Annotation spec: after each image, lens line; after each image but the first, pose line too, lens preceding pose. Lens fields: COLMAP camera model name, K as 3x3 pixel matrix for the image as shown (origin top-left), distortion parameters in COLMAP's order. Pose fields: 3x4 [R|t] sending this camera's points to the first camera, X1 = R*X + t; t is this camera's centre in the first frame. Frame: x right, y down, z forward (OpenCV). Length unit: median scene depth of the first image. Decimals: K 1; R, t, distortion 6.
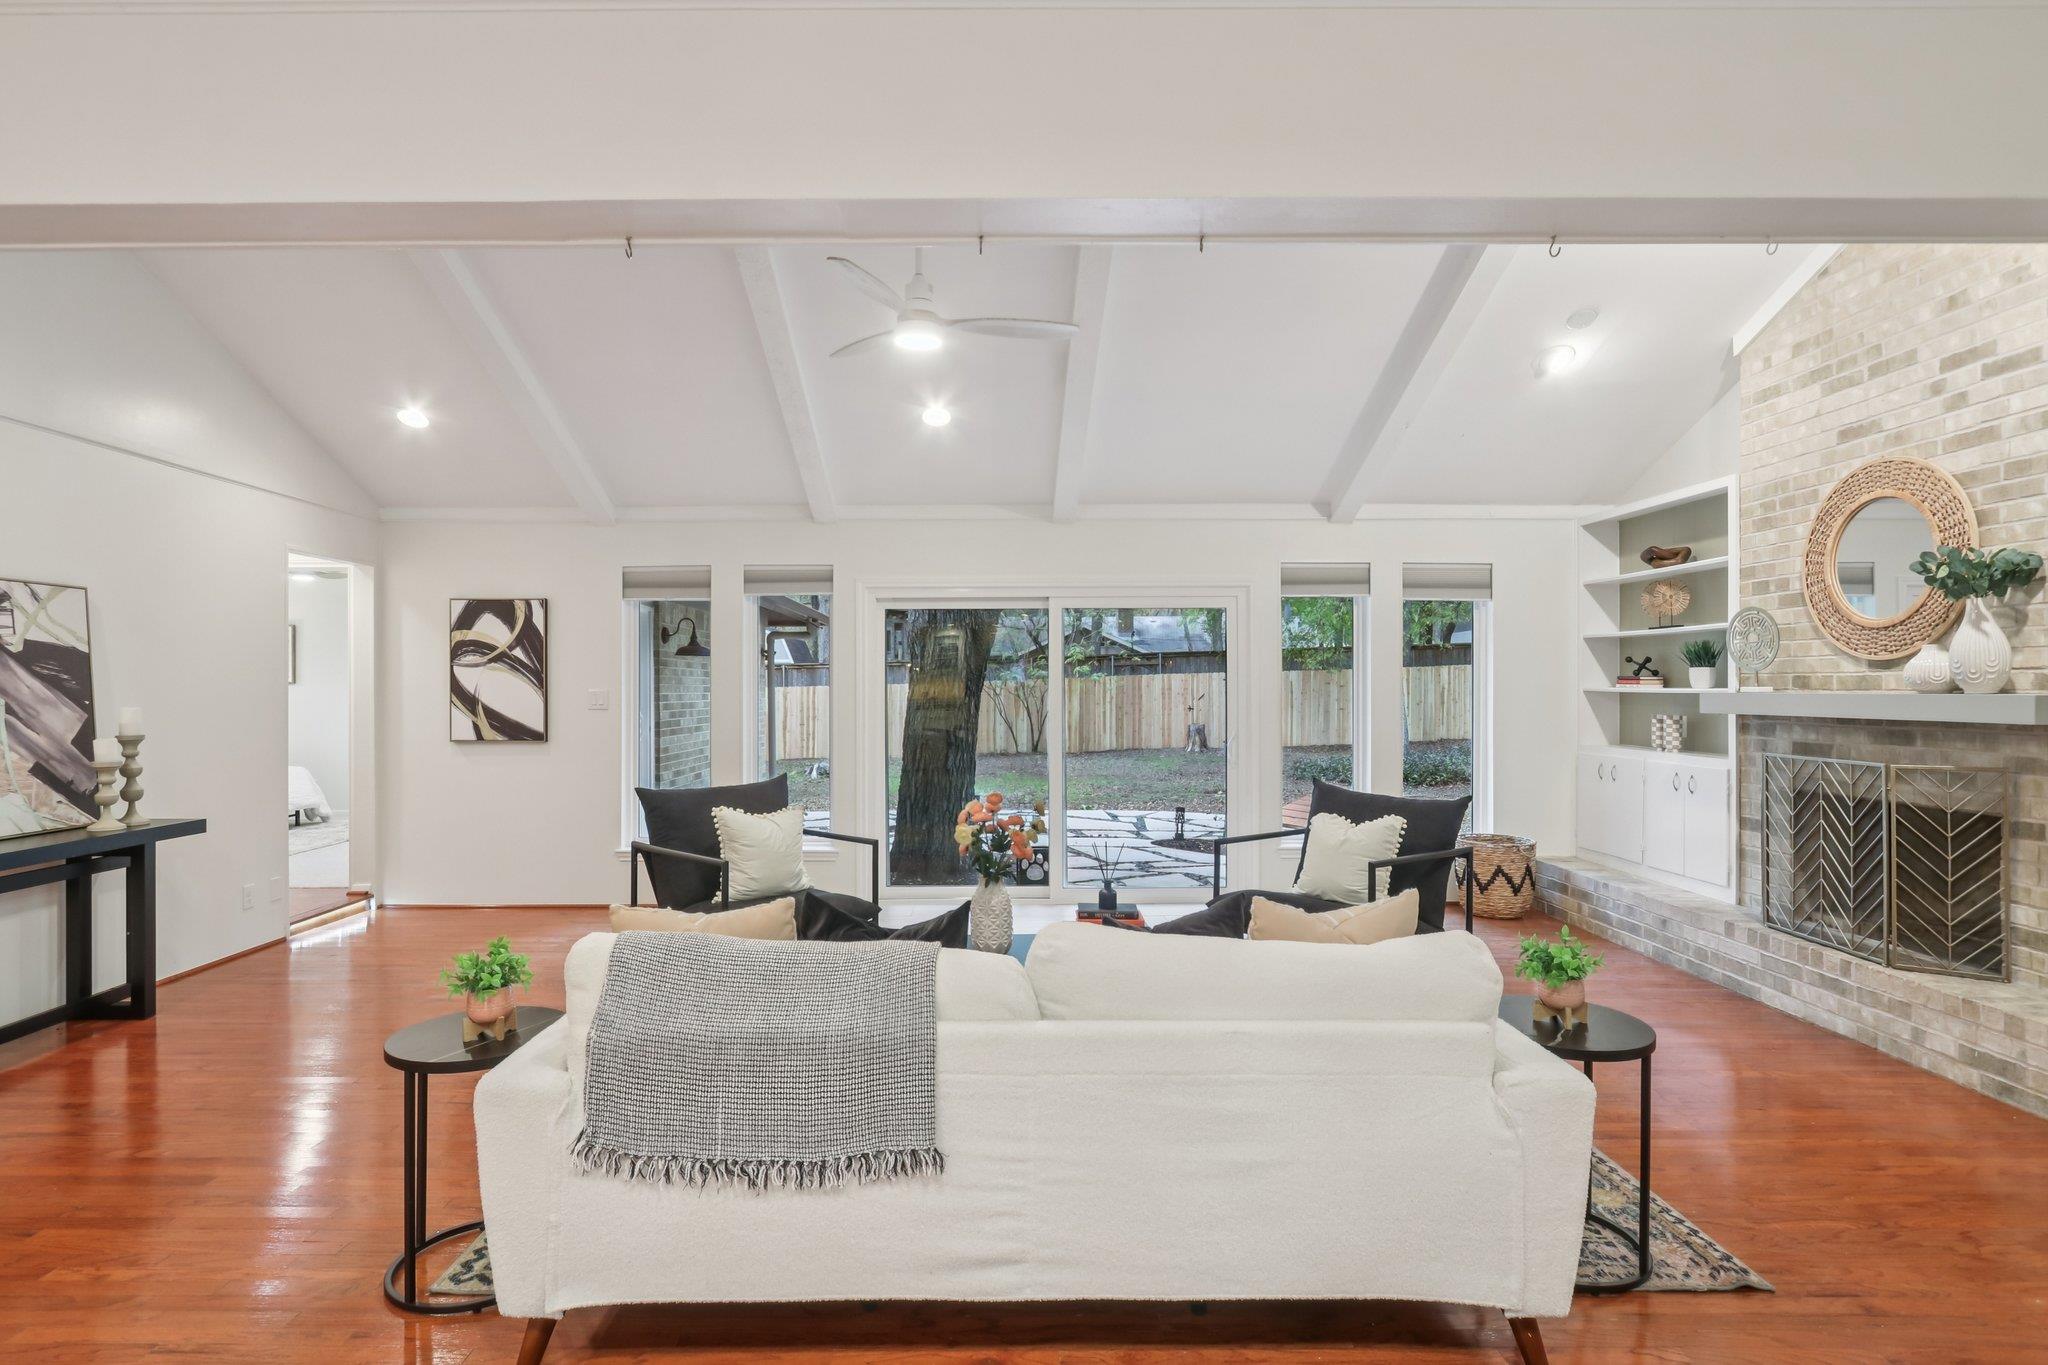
lens RADIAL K [[1031.4, 0, 999.3], [0, 1031.4, 688.1], [0, 0, 1]] dist [-0.007022, 0.000170]
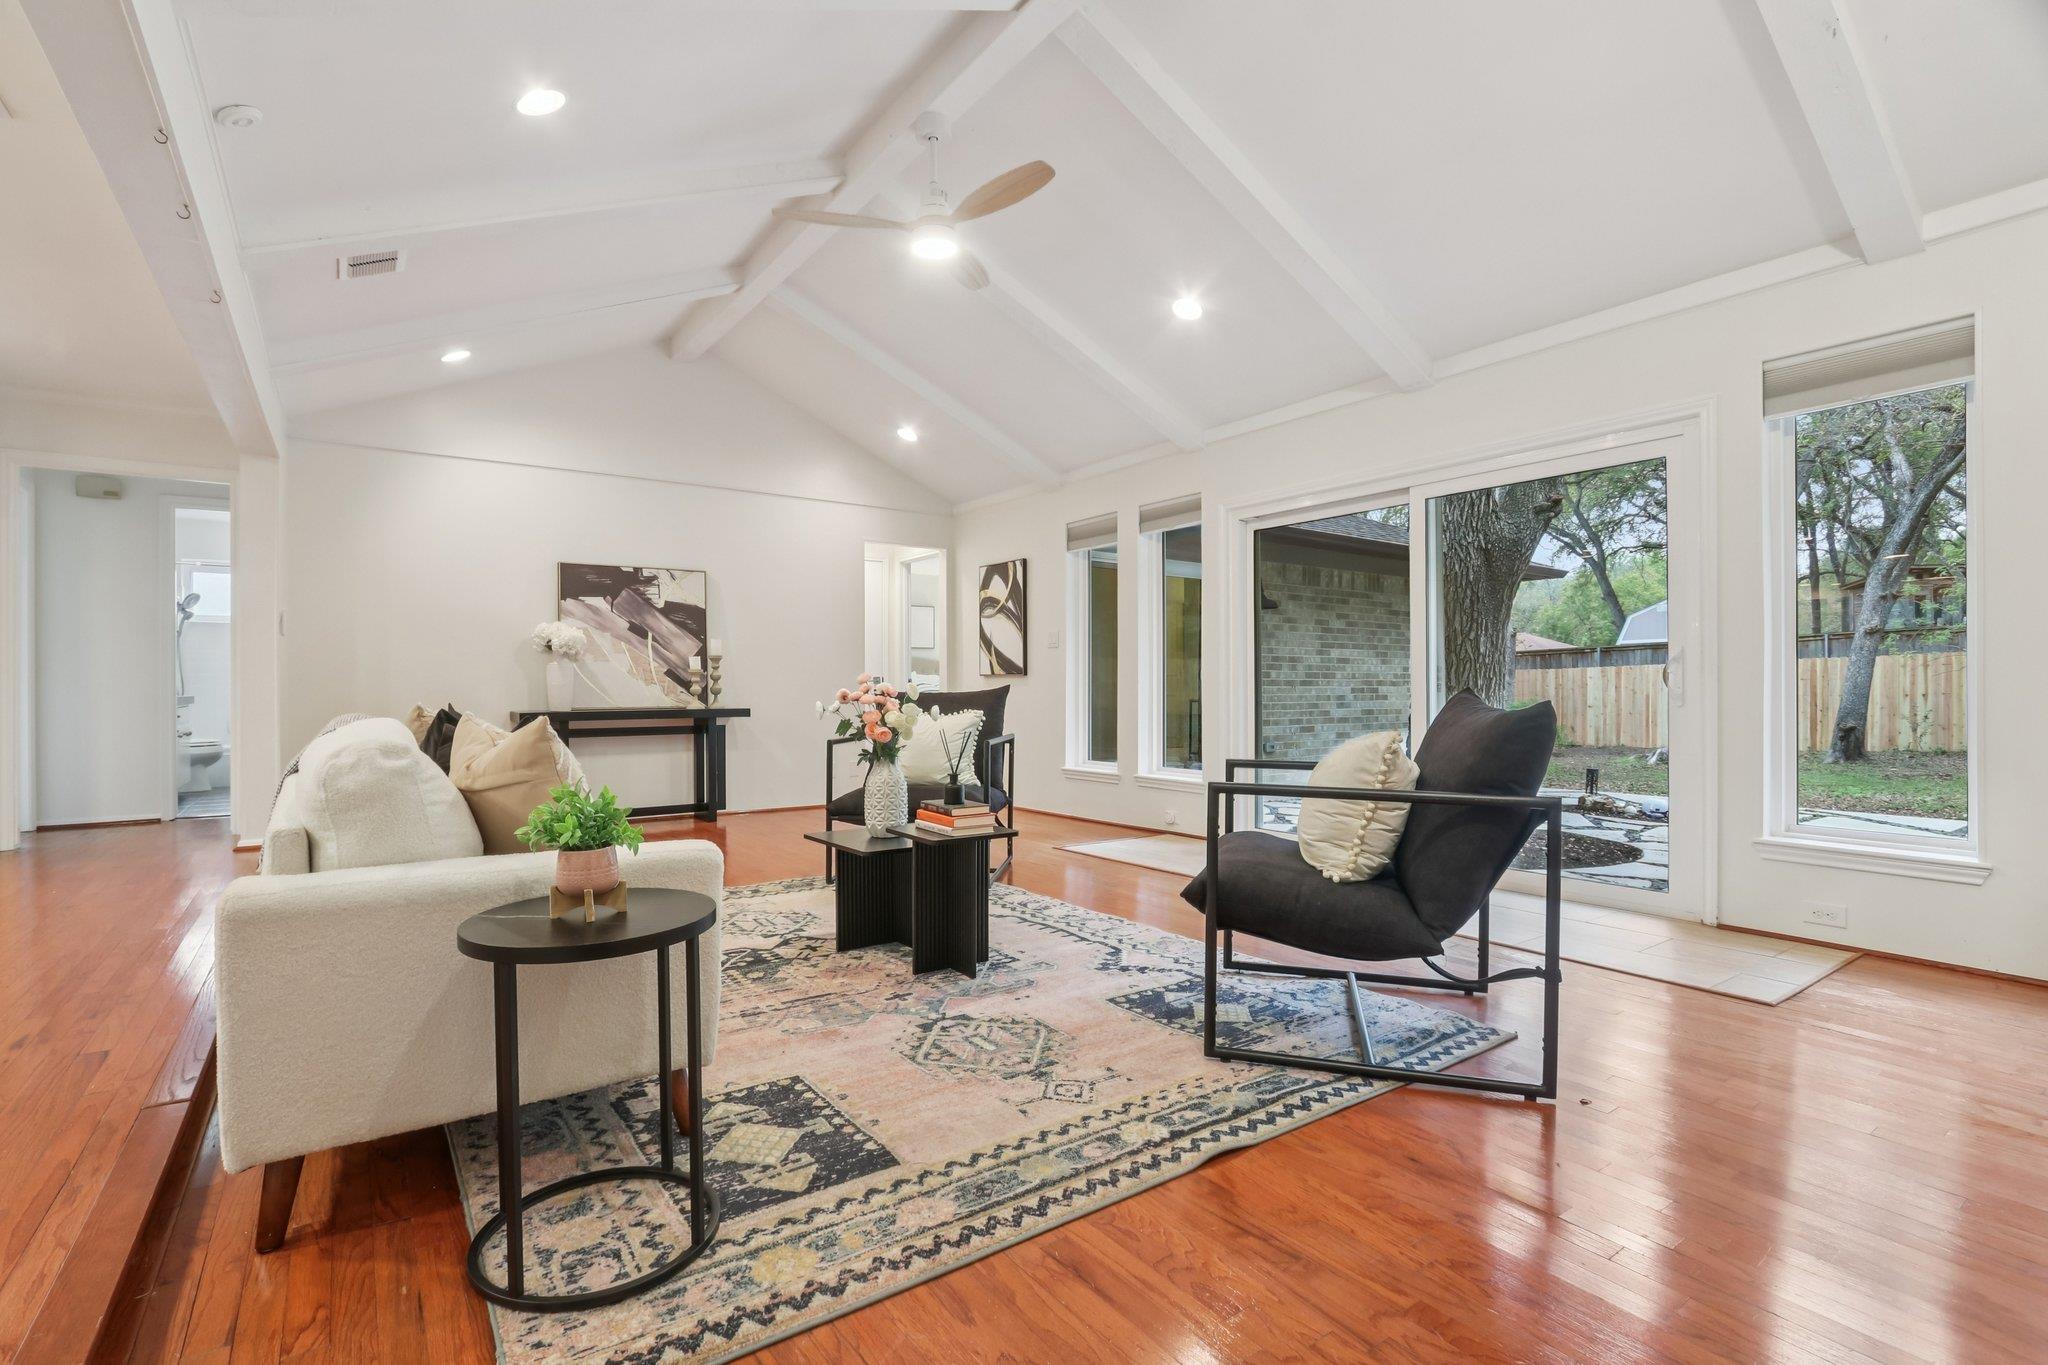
lens RADIAL K [[944.2, 0, 993.0], [0, 944.2, 692.4], [0, 0, 1]] dist [-0.013890, 0.002515]
pose [[0.568596, 0.004041, -0.822607, 0.623105], [0.002256, 0.999977, 0.006472, 0.087377], [0.822614, -0.005536, 0.568573, 0.440744]]
